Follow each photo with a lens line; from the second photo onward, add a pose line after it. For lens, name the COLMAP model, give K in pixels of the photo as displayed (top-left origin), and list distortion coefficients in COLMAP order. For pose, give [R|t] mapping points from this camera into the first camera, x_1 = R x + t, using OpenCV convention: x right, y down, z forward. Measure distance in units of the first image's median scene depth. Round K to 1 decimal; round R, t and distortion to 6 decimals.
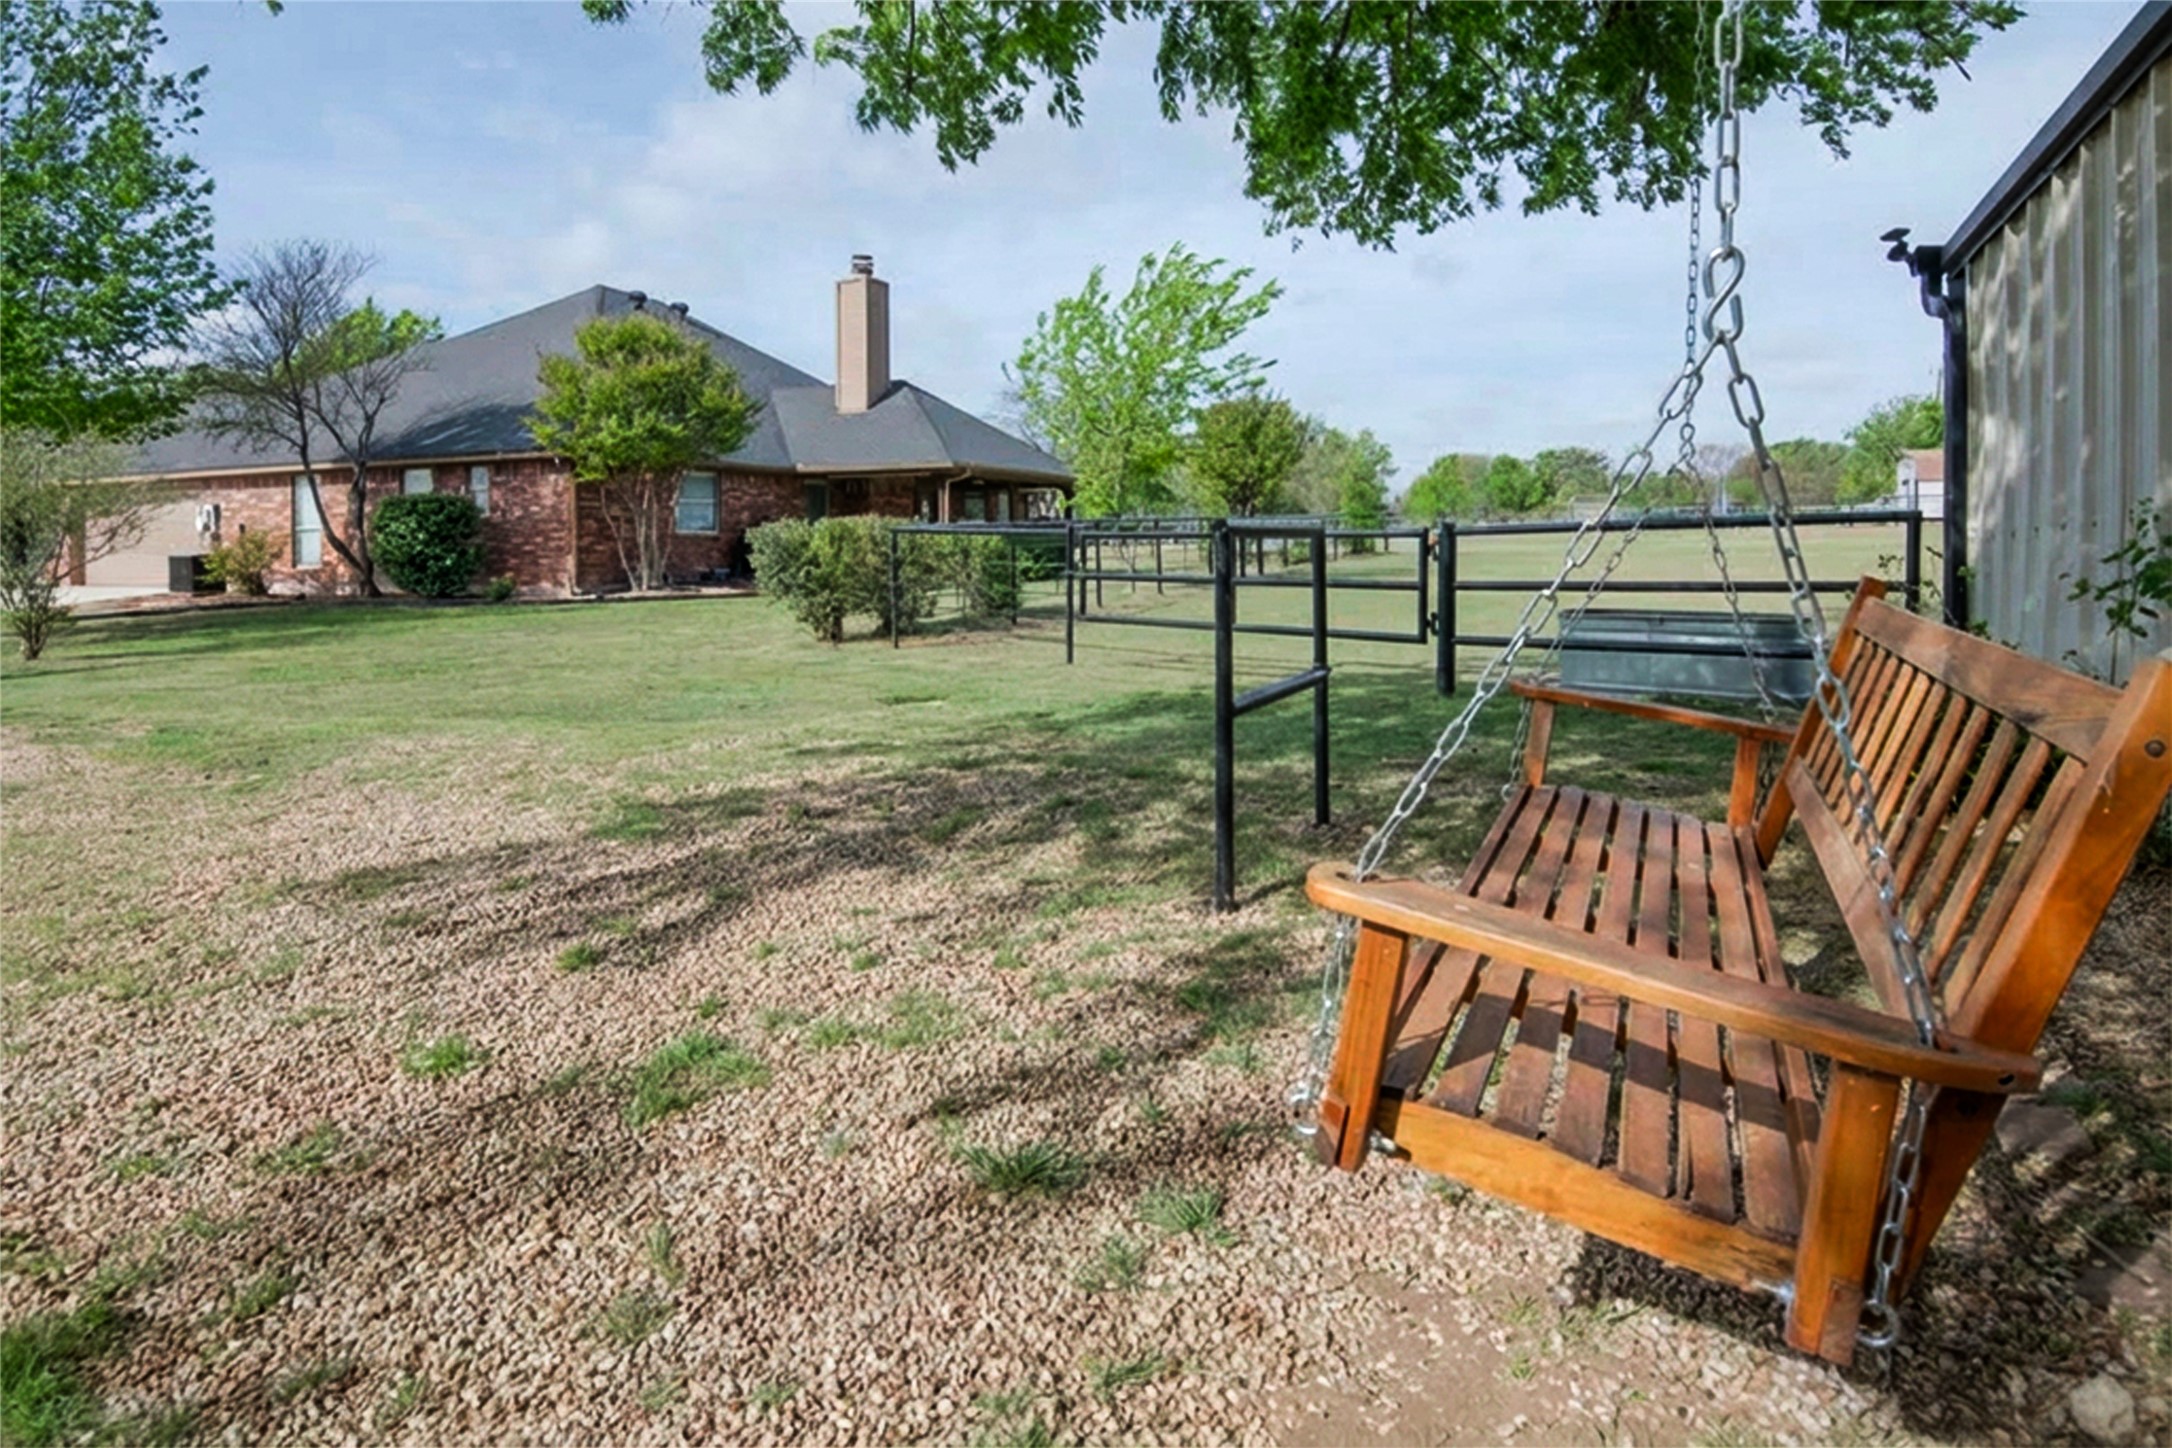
lens RADIAL K [[1150.1, 0, 1086.0], [0, 1150.1, 724.0], [0, 0, 1]] dist [0.014914, -0.000024]
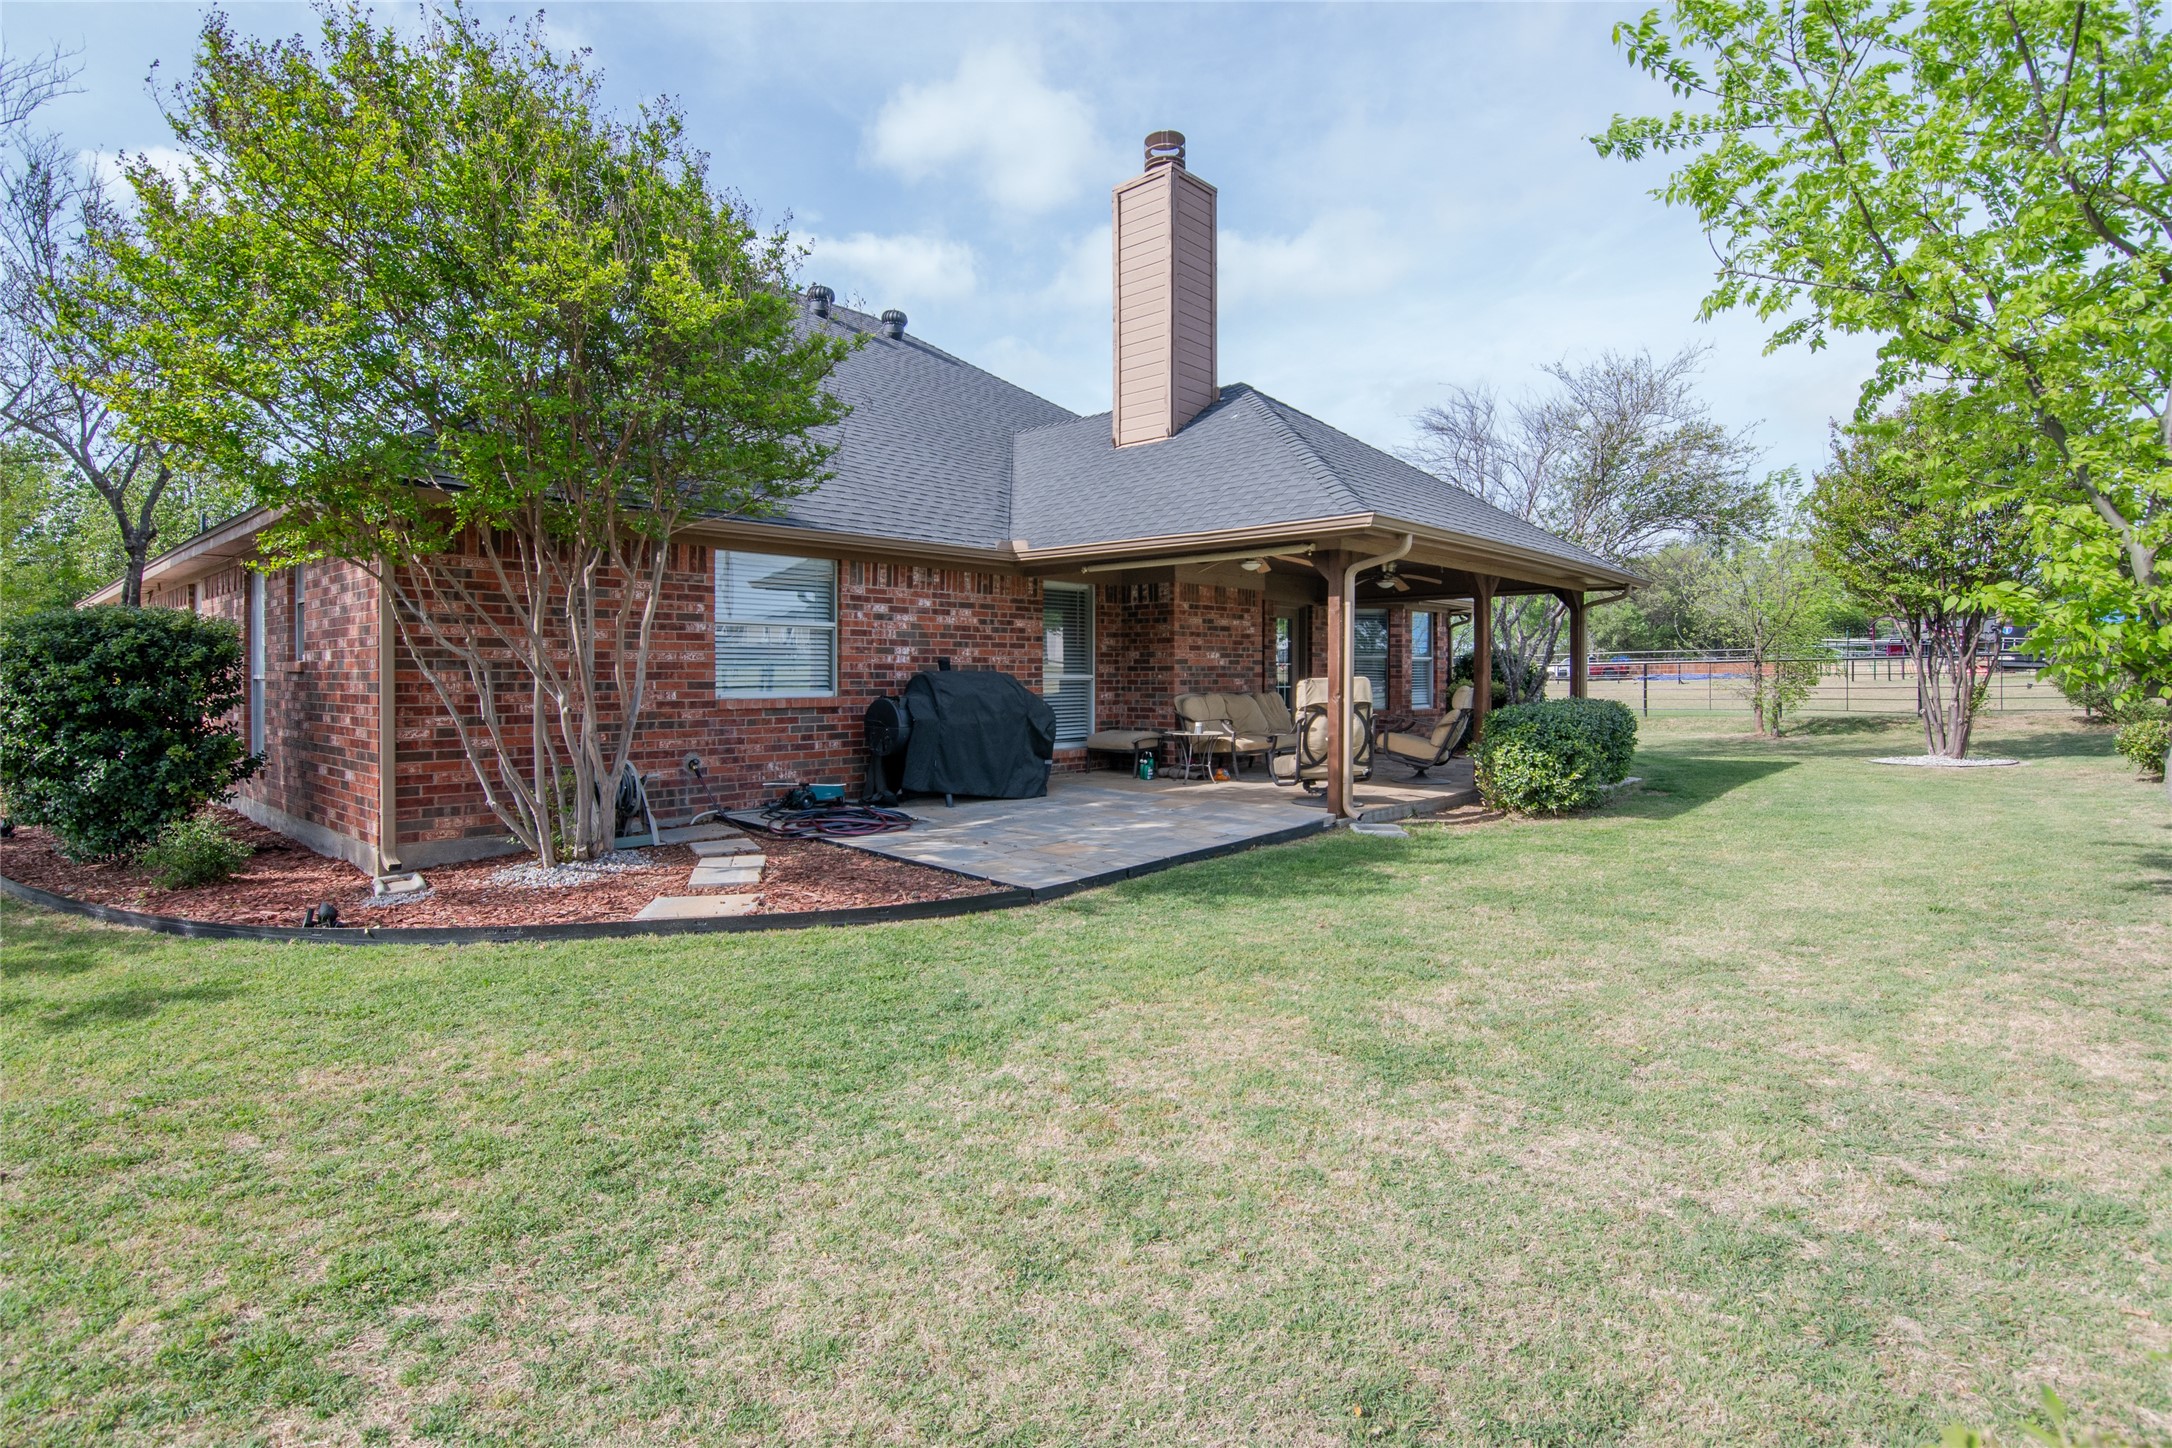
lens RADIAL K [[1150.1, 0, 1086.0], [0, 1150.1, 724.0], [0, 0, 1]] dist [0.014914, -0.000024]
pose [[0.955909, 0.012891, -0.293379, -0.075241], [-0.044439, 0.993881, -0.101123, -0.096697], [0.290280, 0.109702, 0.950633, 0.528801]]
